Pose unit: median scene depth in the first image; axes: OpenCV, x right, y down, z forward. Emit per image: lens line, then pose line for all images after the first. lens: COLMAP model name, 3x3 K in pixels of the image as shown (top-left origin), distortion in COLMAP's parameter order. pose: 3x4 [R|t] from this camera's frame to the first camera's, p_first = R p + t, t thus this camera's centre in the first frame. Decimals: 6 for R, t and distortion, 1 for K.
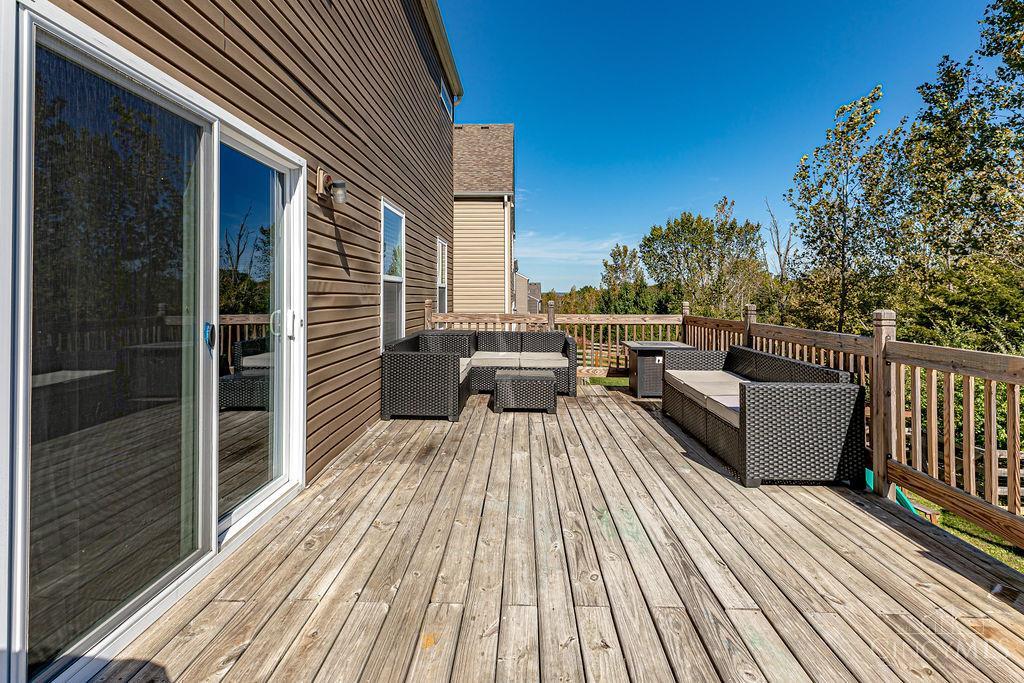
lens RADIAL K [[475.2, 0, 518.4], [0, 475.2, 333.3], [0, 0, 1]] dist [-0.001301, -0.000371]
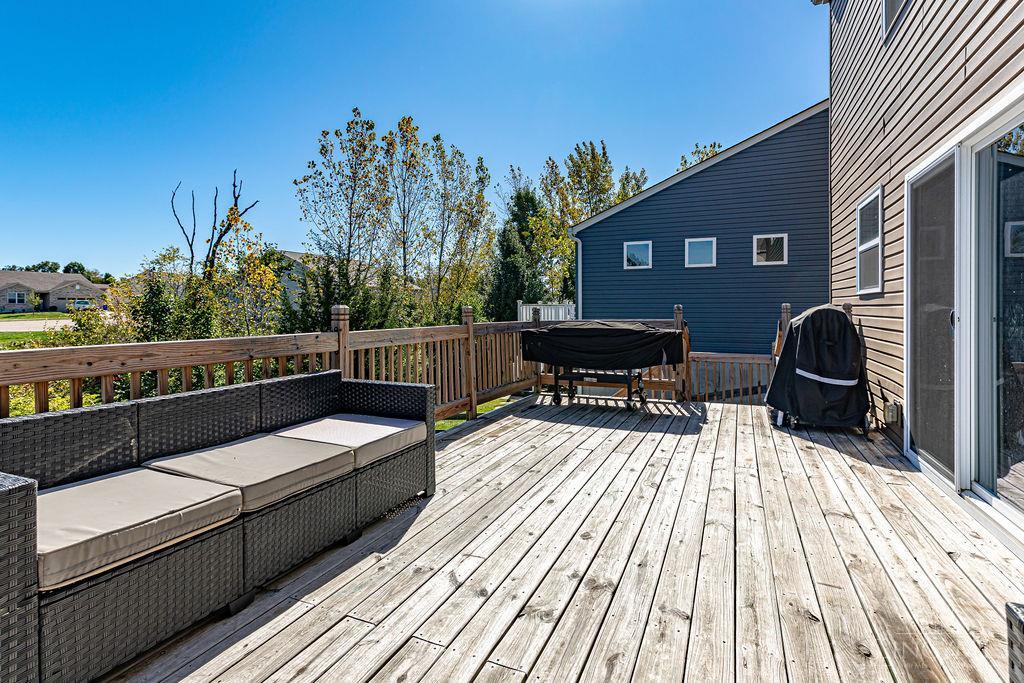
lens RADIAL K [[475.2, 0, 518.4], [0, 475.2, 333.3], [0, 0, 1]] dist [-0.001301, -0.000371]
pose [[-0.920789, -0.019236, 0.389586, -0.037014], [0.032700, 0.991461, 0.126240, -0.116546], [-0.388687, 0.128980, -0.912297, 1.953123]]
